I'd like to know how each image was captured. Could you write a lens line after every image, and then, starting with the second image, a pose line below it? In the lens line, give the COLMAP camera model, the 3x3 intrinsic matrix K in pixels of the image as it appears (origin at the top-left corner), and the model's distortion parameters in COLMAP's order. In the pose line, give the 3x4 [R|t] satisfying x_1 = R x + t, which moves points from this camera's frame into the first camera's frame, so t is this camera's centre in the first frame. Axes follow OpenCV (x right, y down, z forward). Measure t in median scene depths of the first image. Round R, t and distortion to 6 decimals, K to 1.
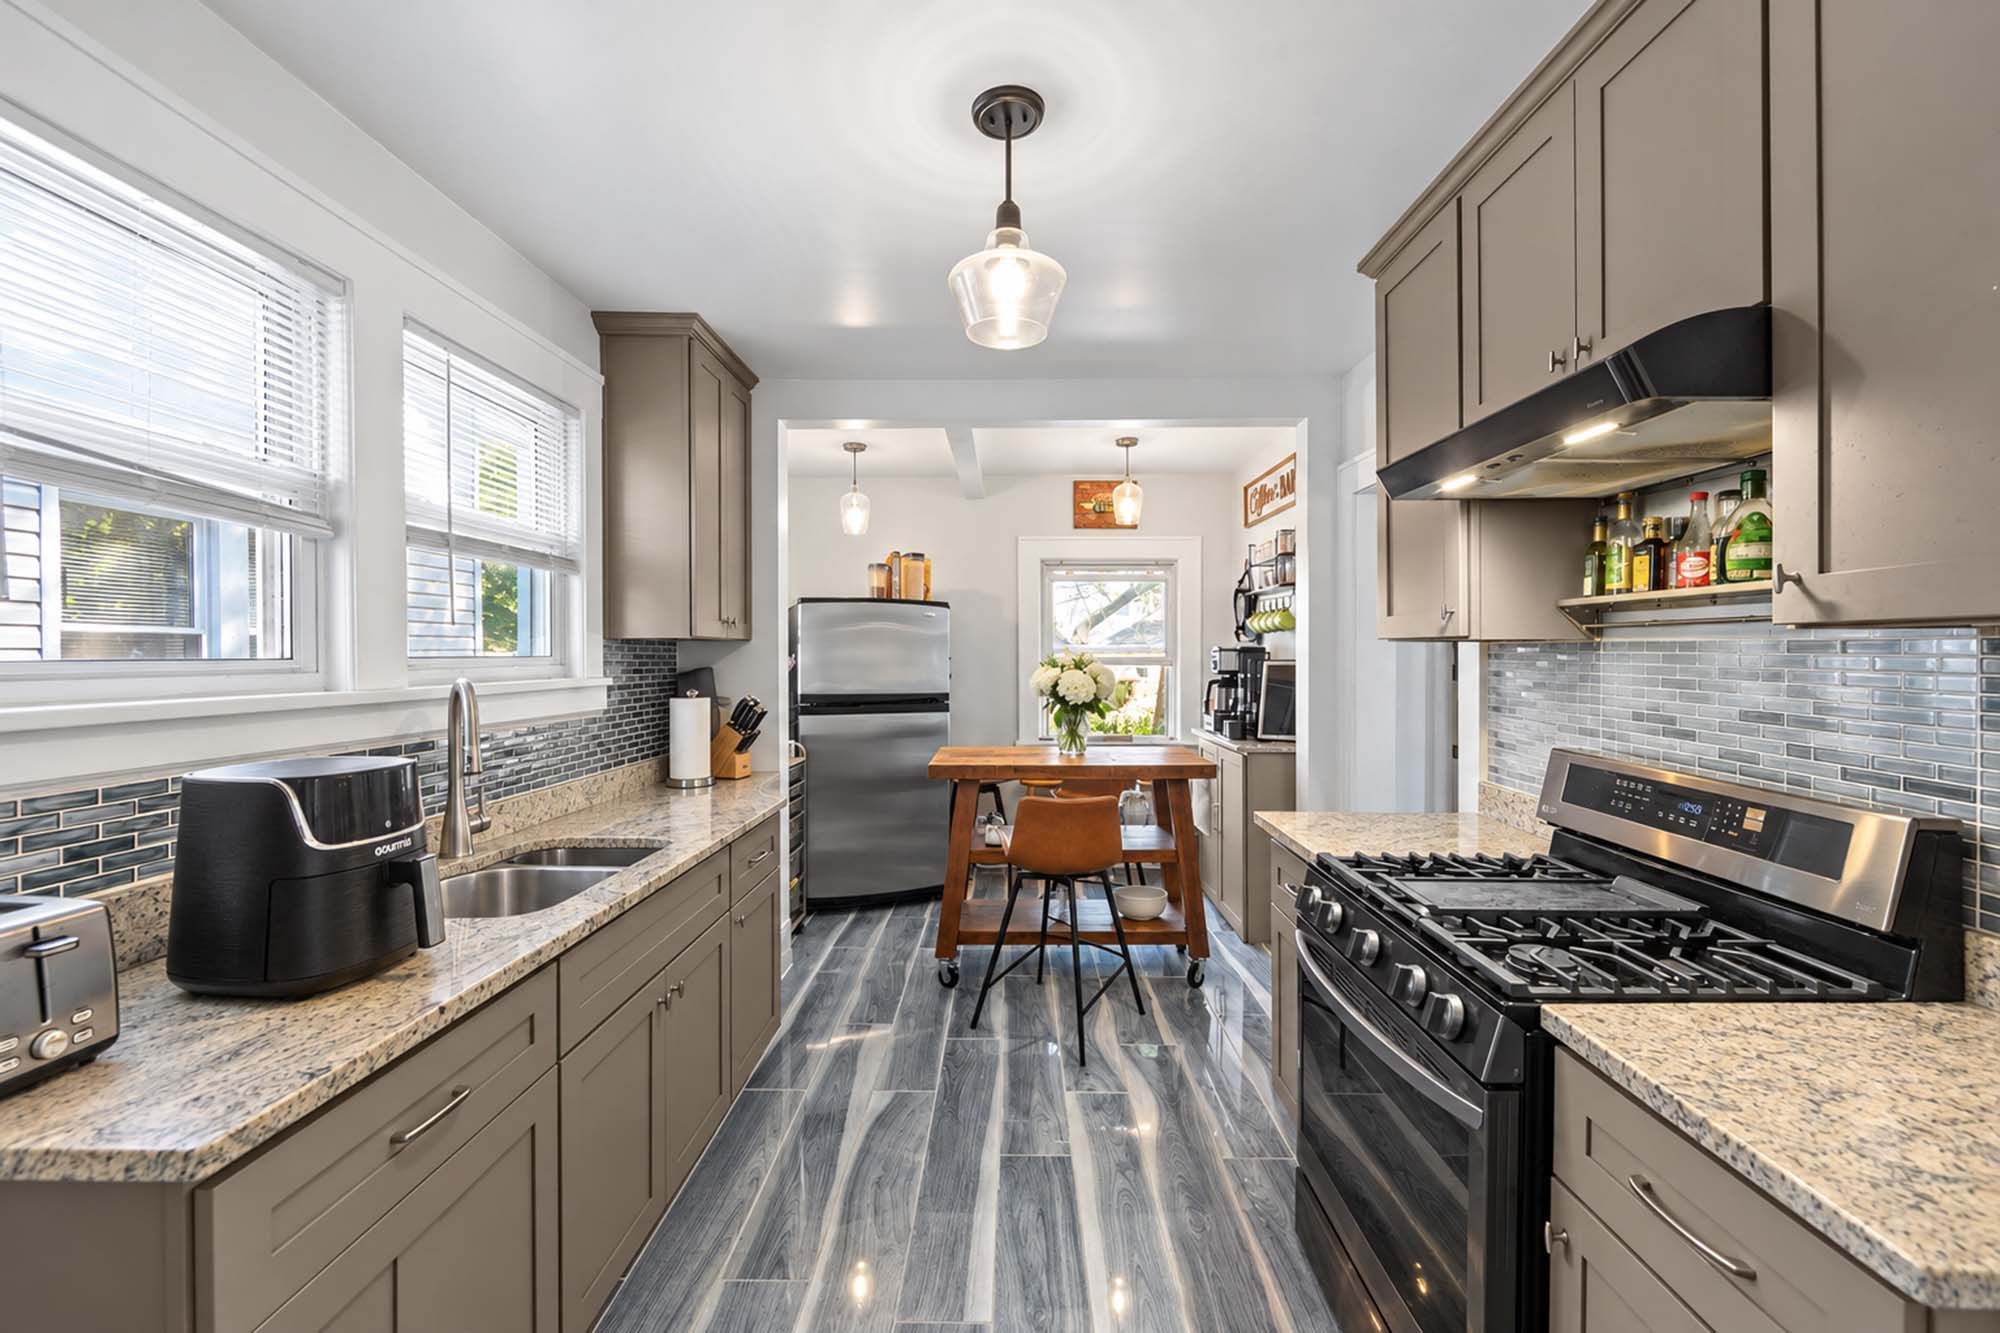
lens RADIAL K [[792.6, 0, 999.4], [0, 792.6, 654.9], [0, 0, 1]] dist [-0.000844, 0.000466]
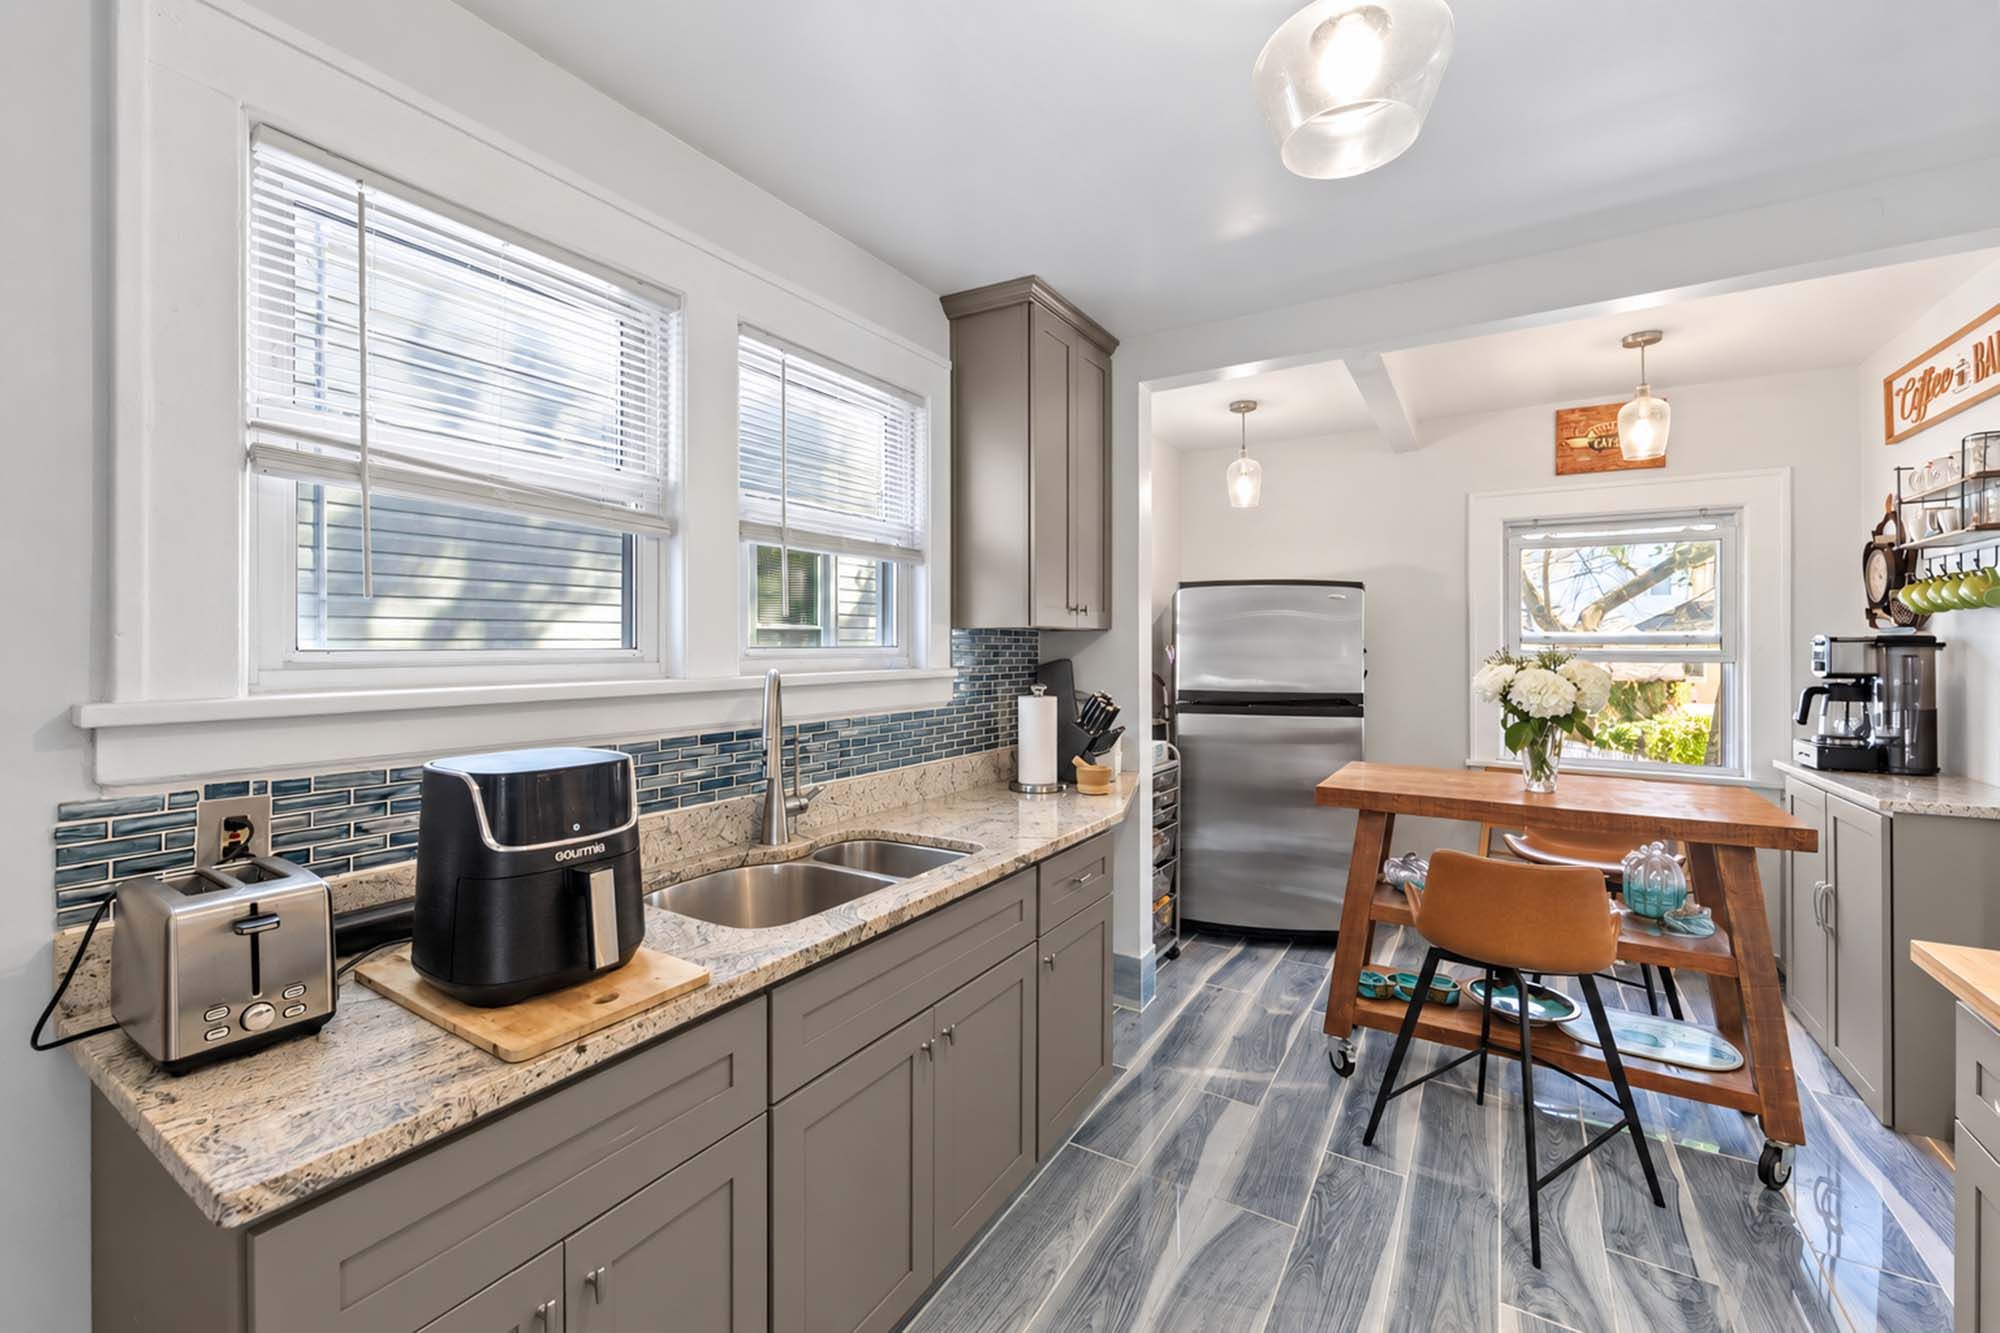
lens RADIAL K [[792.6, 0, 1004.0], [0, 792.6, 643.1], [0, 0, 1]] dist [-0.000844, 0.000466]
pose [[0.858090, 0.001208, -0.513499, 0.060993], [-0.002617, 0.999995, -0.002020, -0.001531], [0.513493, 0.003077, 0.858088, 0.195026]]
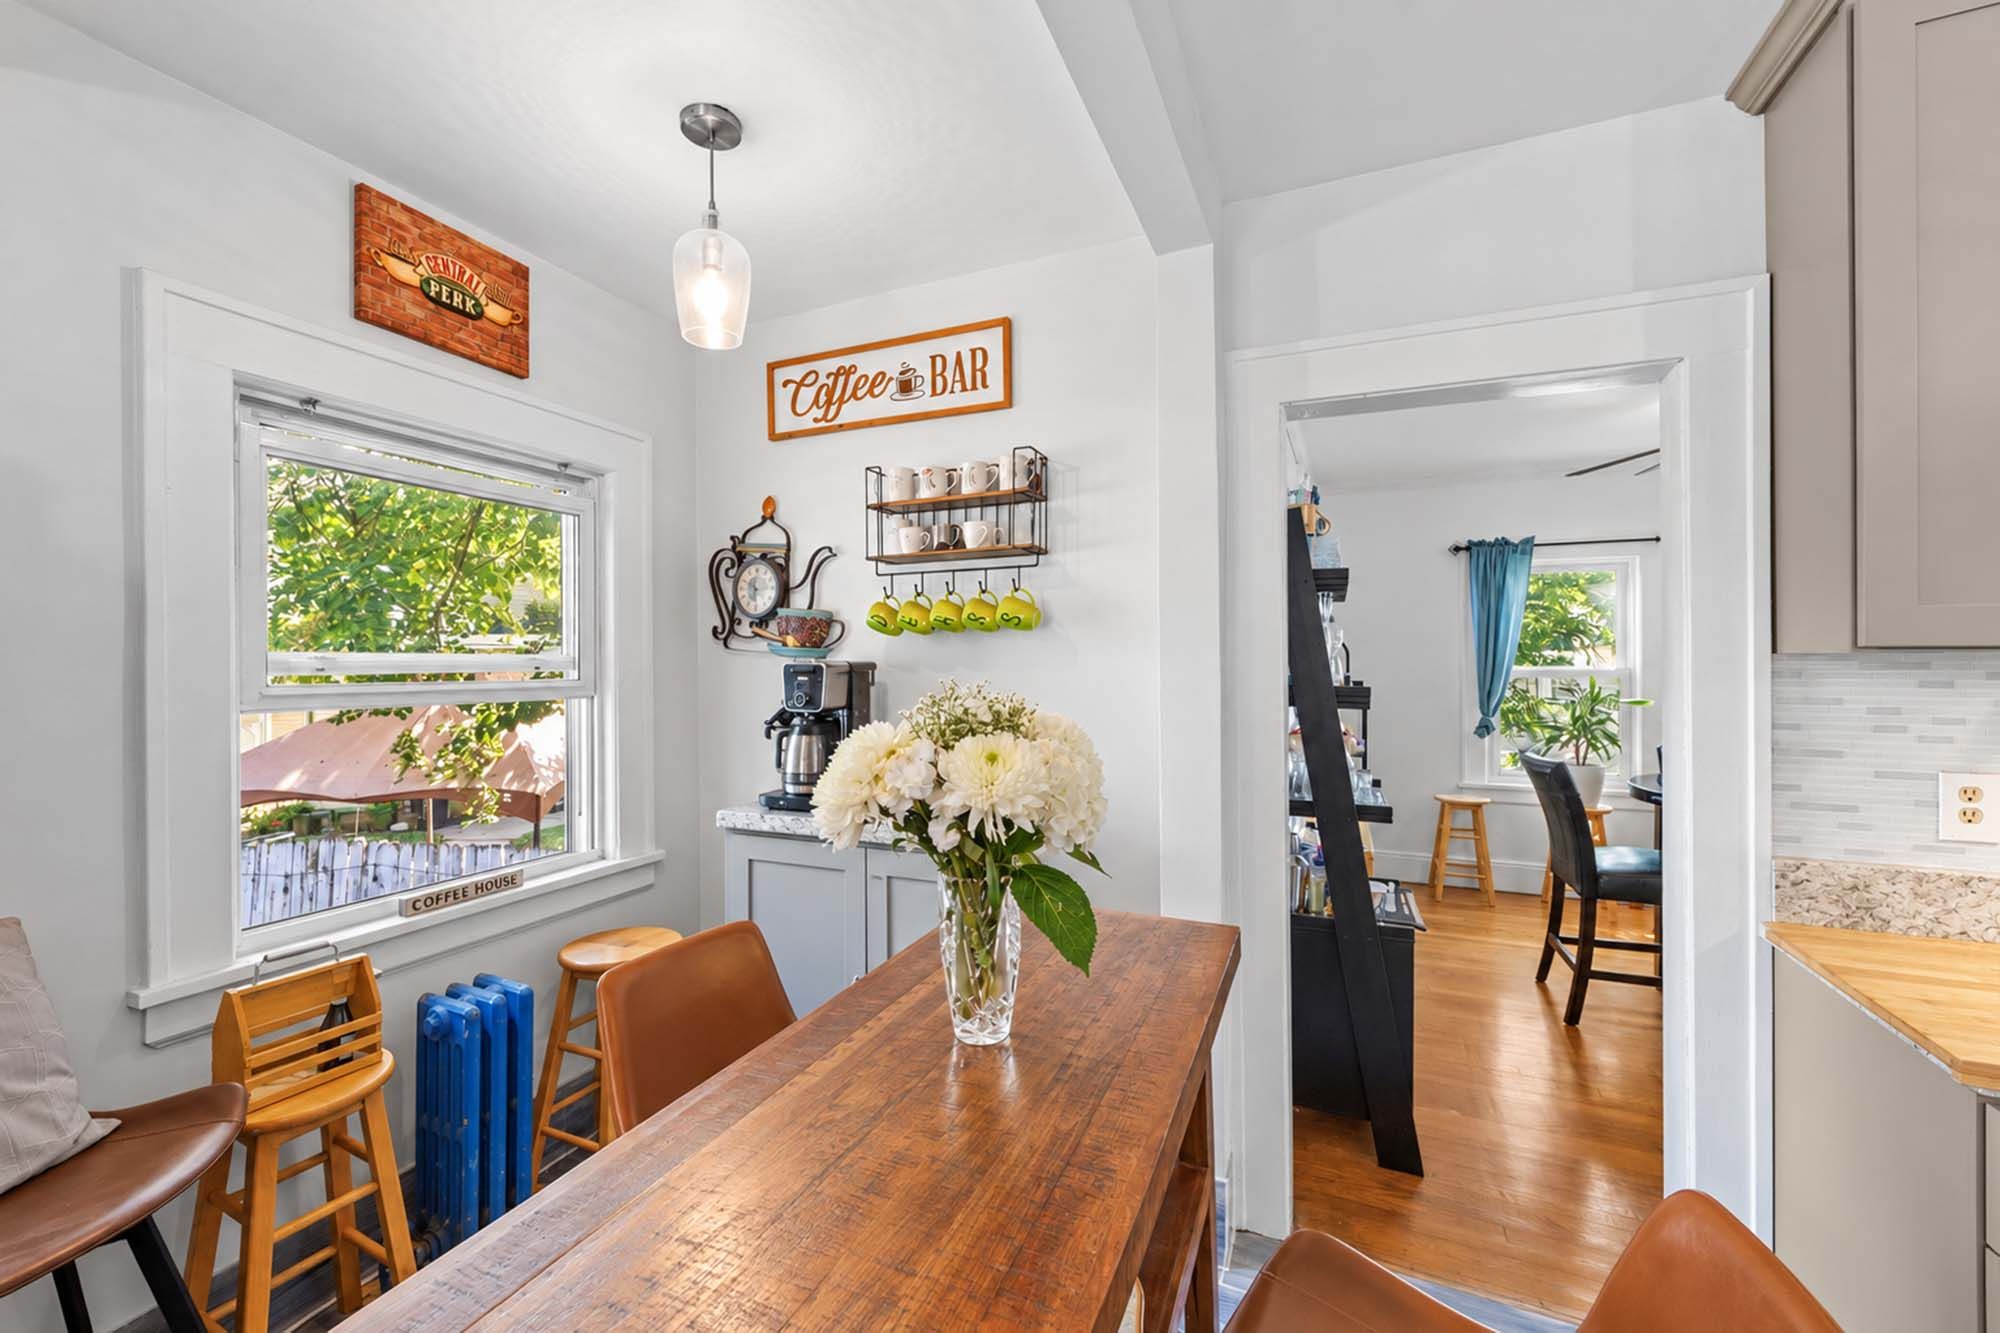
lens RADIAL K [[792.6, 0, 1000.7], [0, 792.6, 662.8], [0, 0, 1]] dist [-0.000844, 0.000466]
pose [[0.390300, 0.000694, 0.920687, -0.224070], [0.005398, 0.999981, -0.003043, -0.008528], [-0.920672, 0.006157, 0.390289, 1.149564]]
